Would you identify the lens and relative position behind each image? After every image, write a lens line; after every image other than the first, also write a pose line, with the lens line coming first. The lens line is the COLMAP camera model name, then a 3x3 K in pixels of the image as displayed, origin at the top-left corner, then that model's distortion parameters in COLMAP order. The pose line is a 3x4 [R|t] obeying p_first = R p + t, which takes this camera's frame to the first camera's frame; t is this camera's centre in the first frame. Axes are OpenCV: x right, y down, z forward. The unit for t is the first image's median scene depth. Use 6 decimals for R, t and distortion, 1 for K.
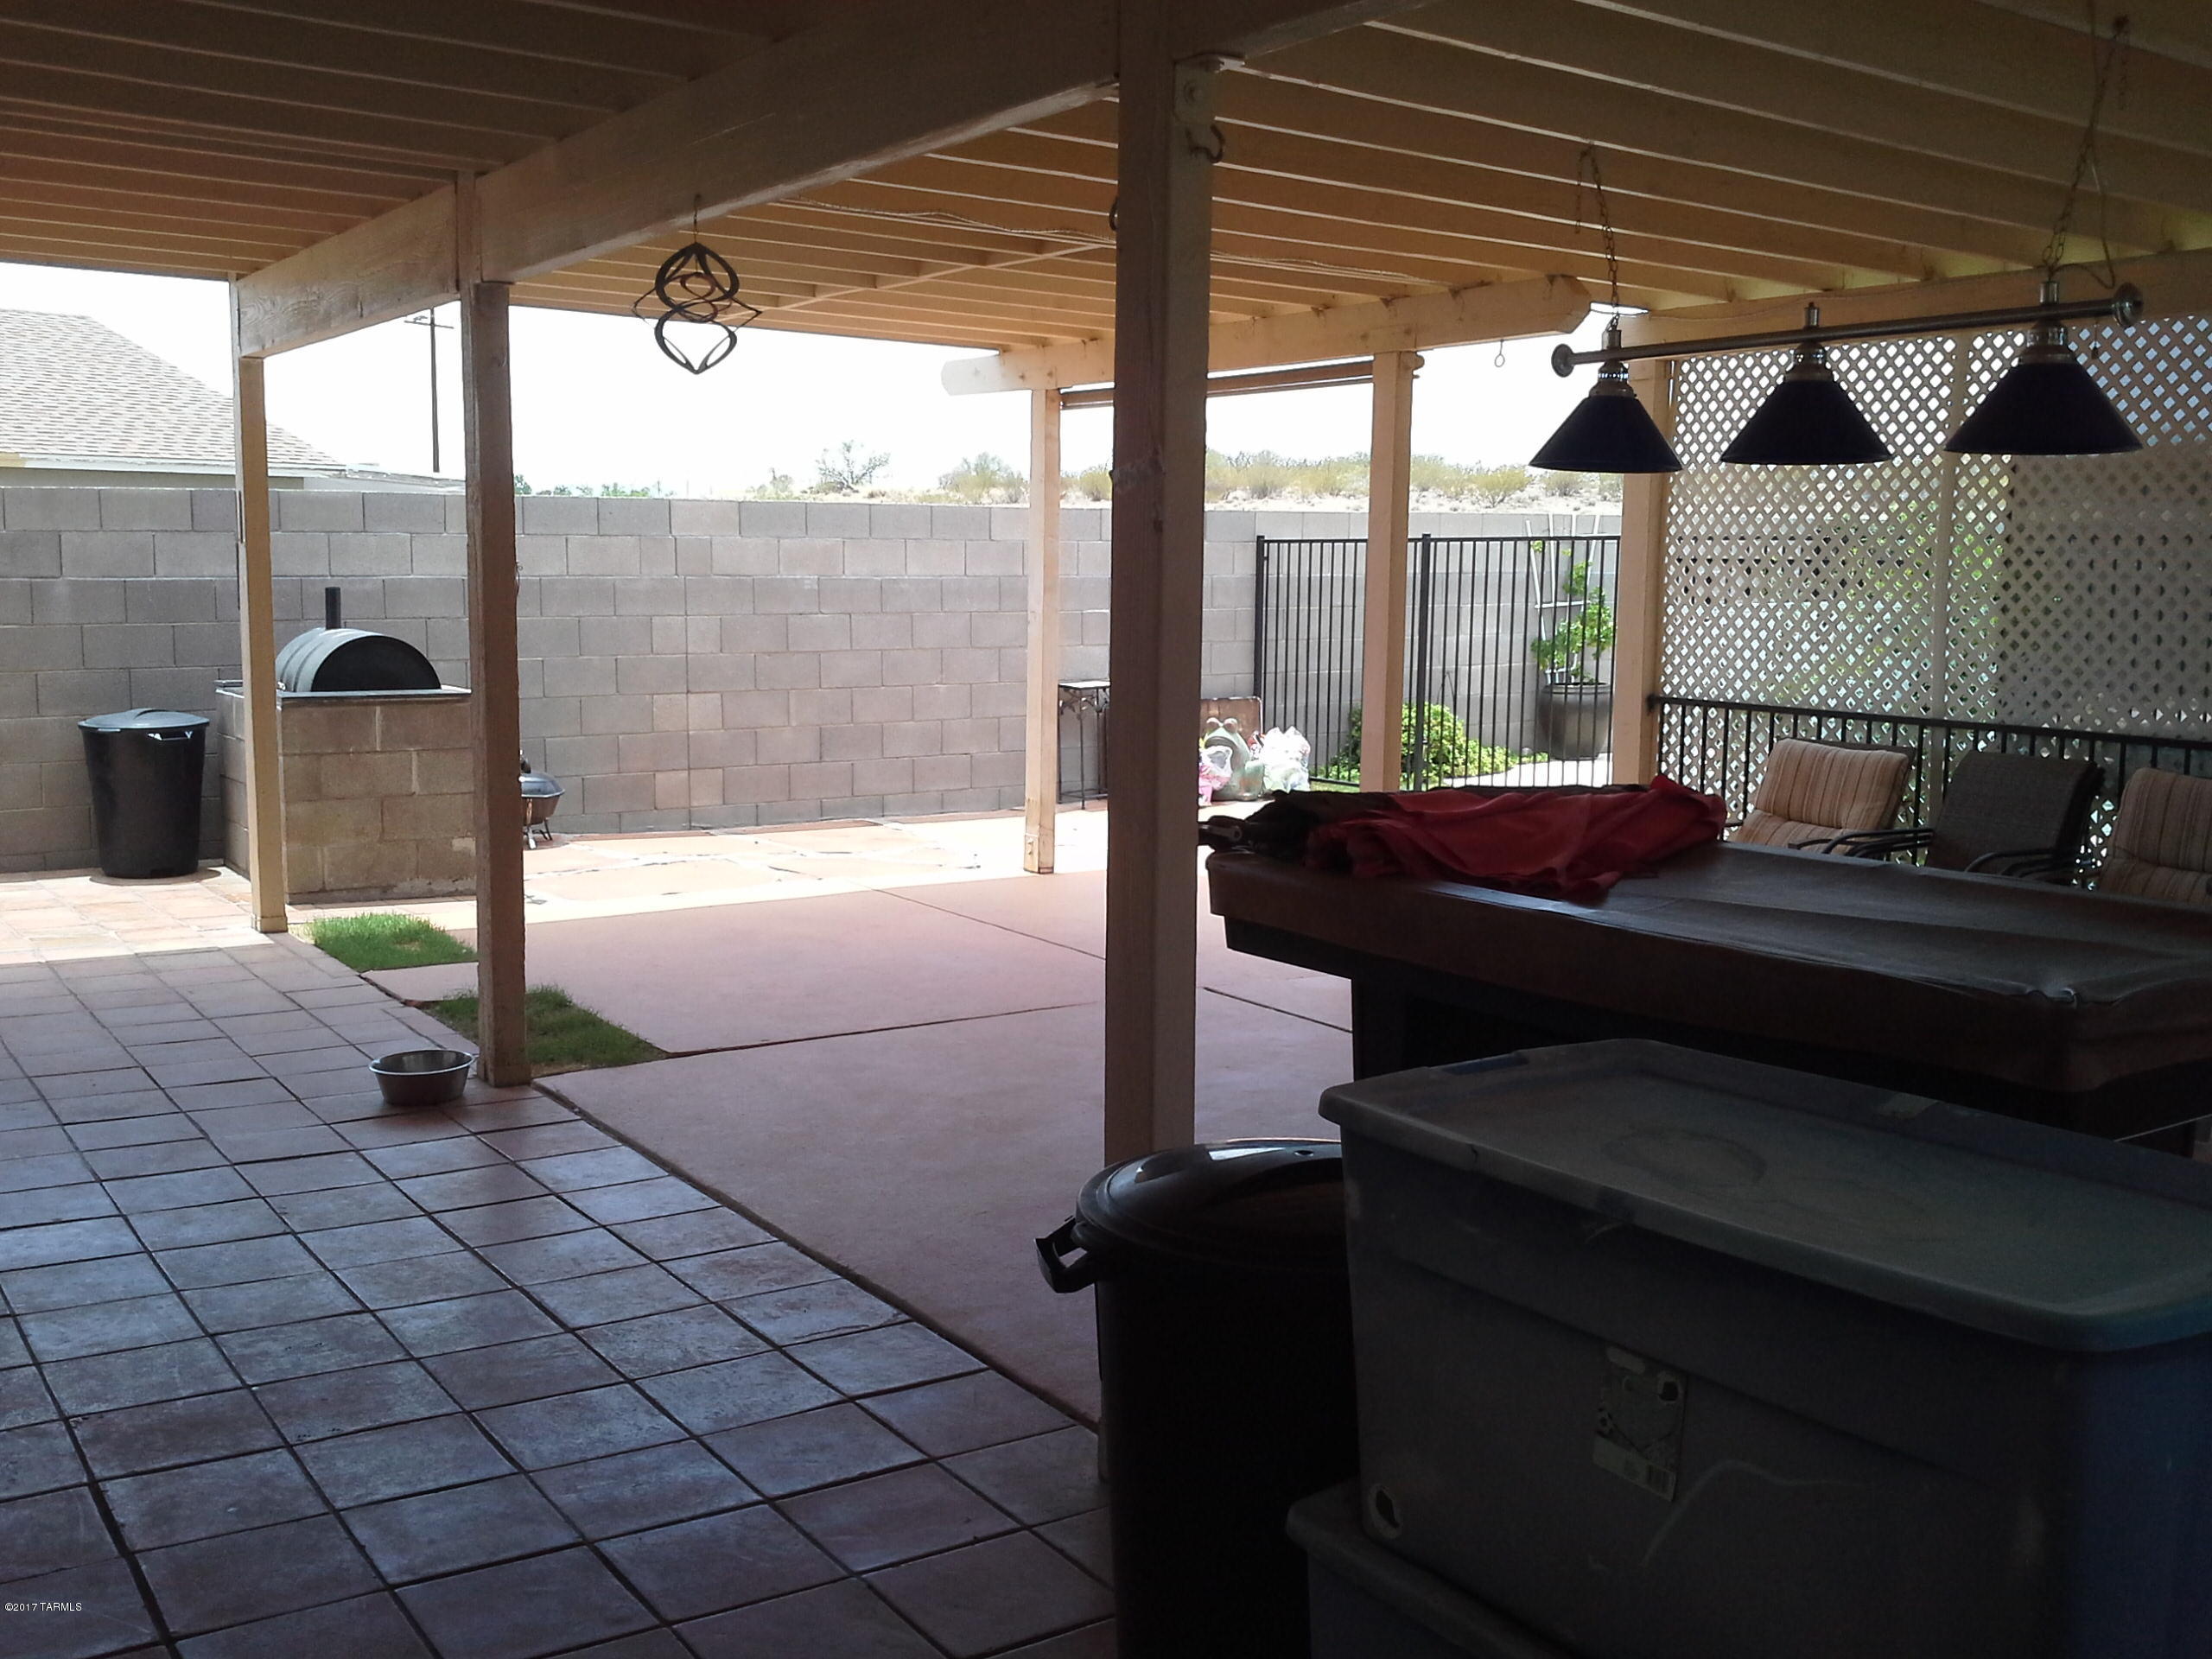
lens RADIAL K [[2138.8, 0, 1100.9], [0, 2138.8, 835.2], [0, 0, 1]] dist [0.025739, 0.000000]
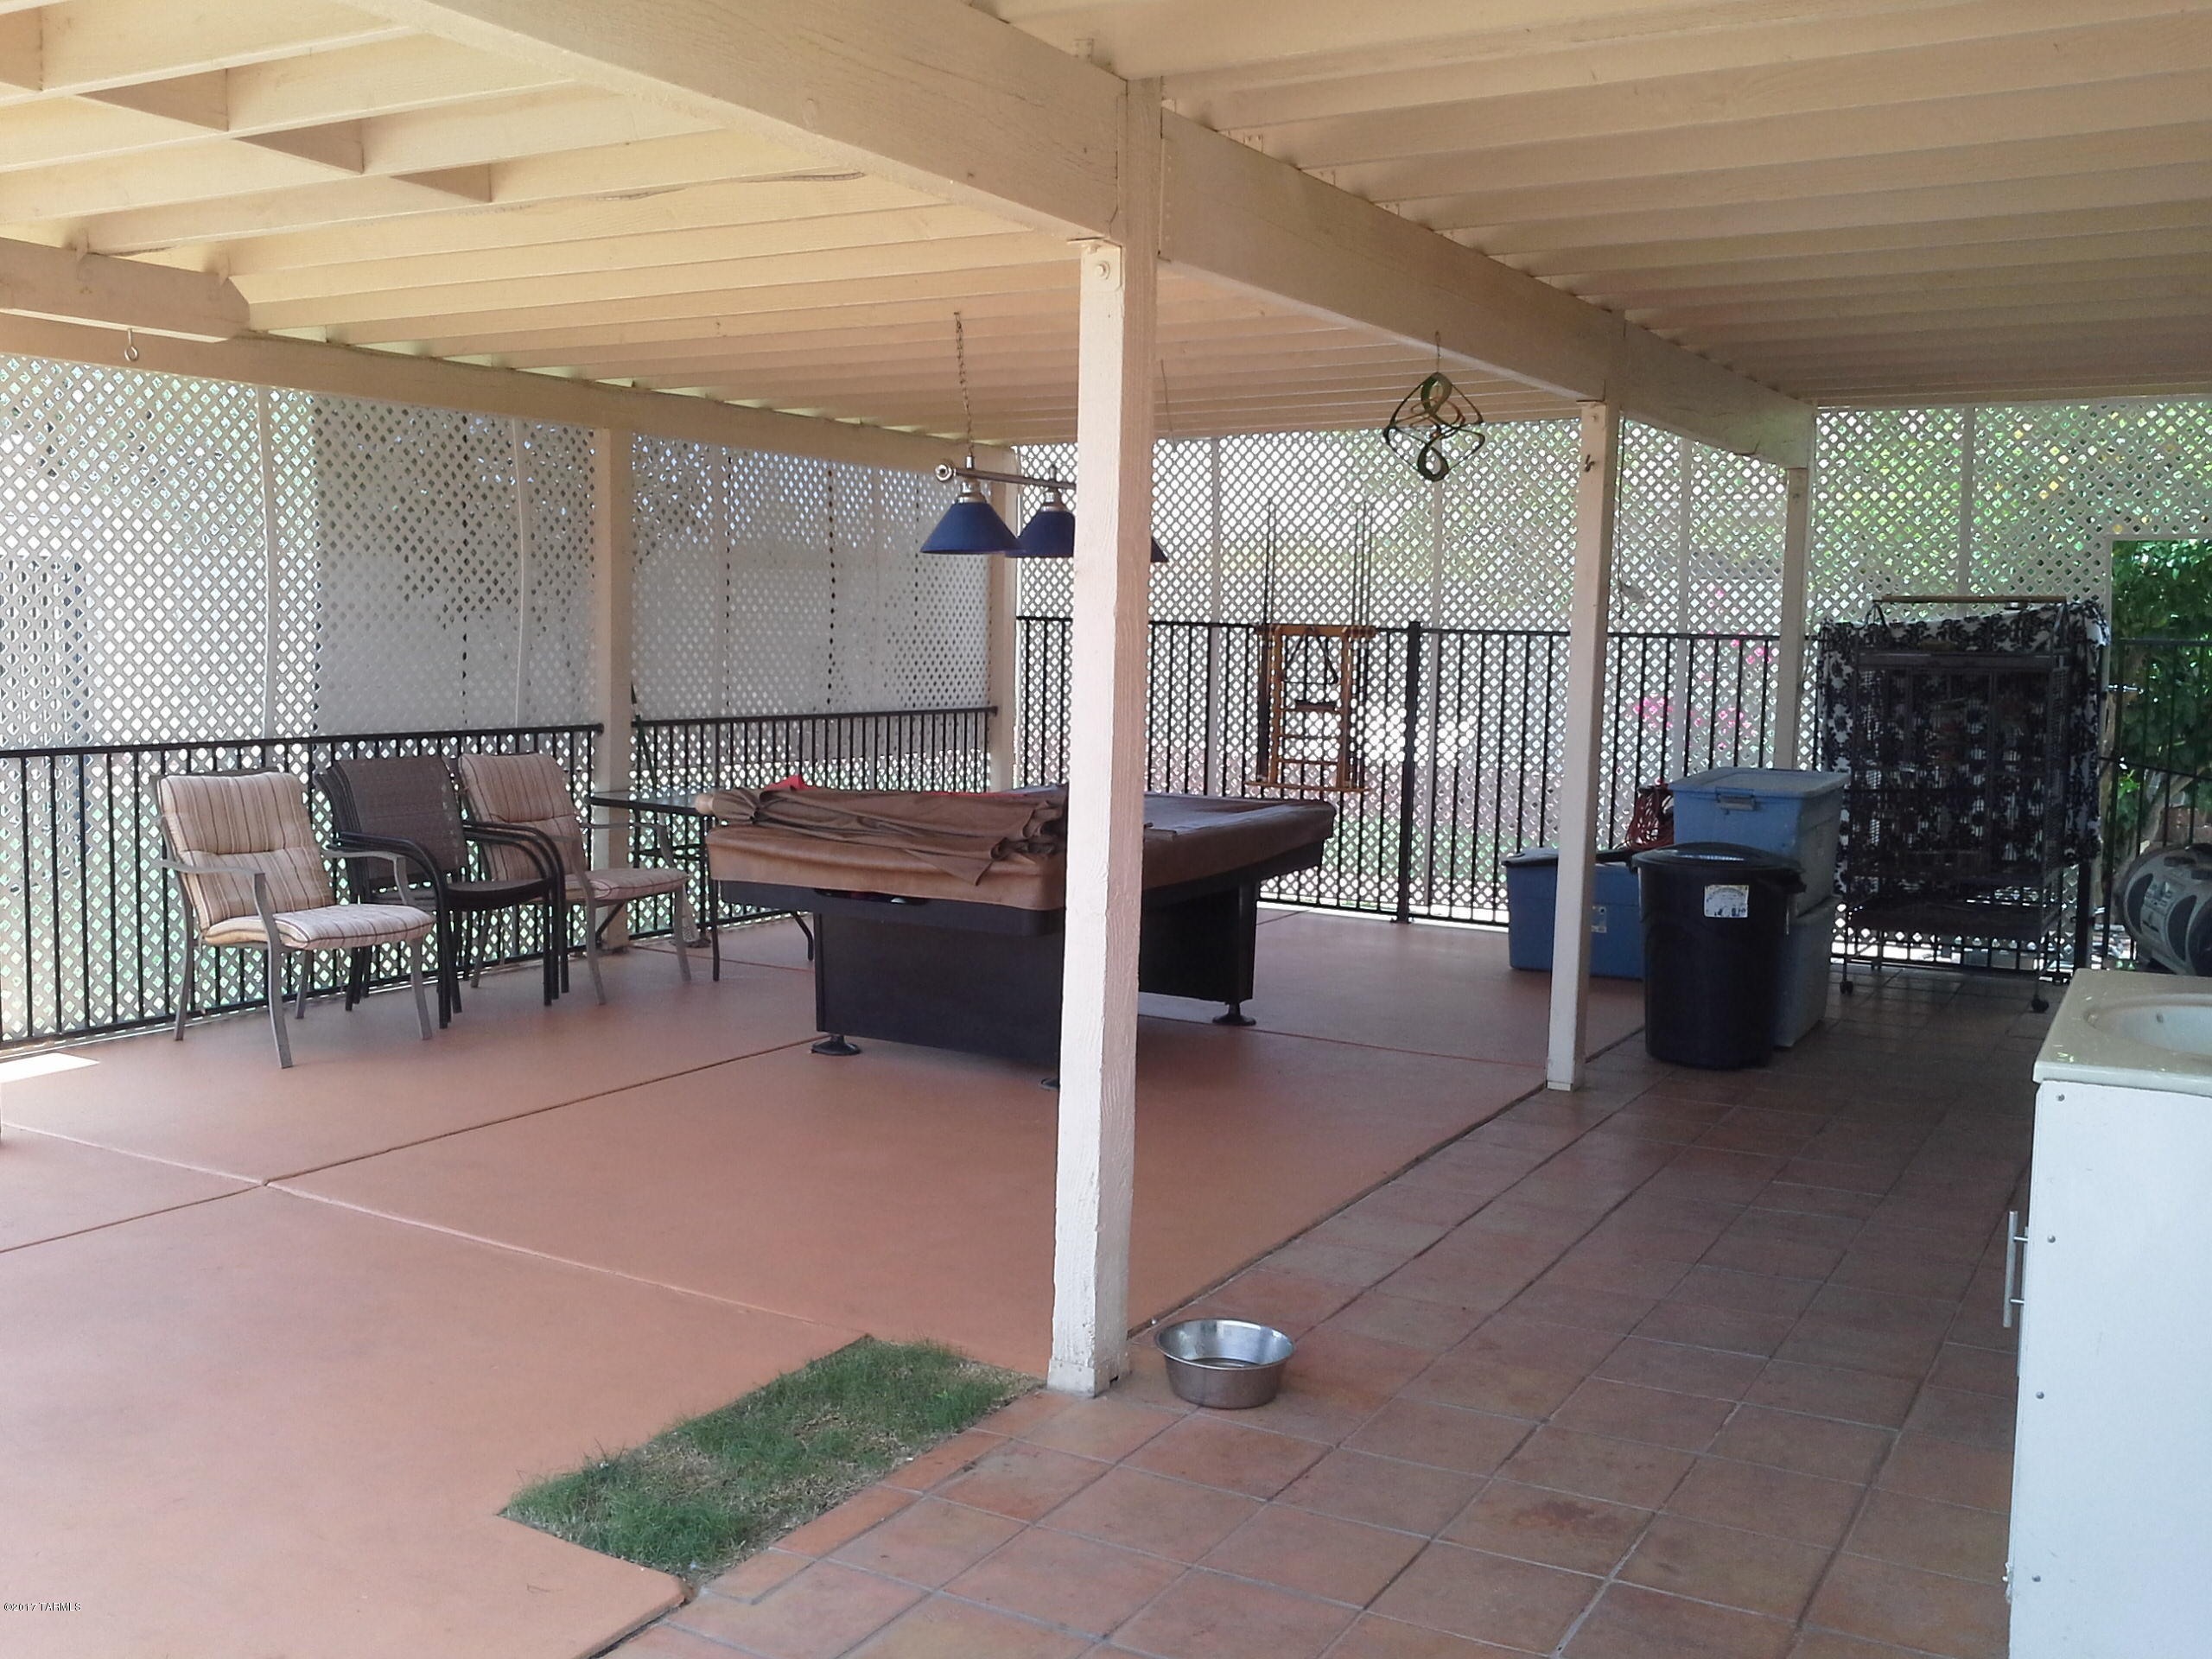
lens RADIAL K [[2138.8, 0, 1098.1], [0, 2138.8, 824.9], [0, 0, 1]] dist [0.025739, 0.000000]
pose [[-0.452044, -0.112226, 0.884907, -0.745112], [0.087595, 0.981674, 0.169245, -0.154098], [-0.887684, 0.154020, -0.433930, 1.078777]]
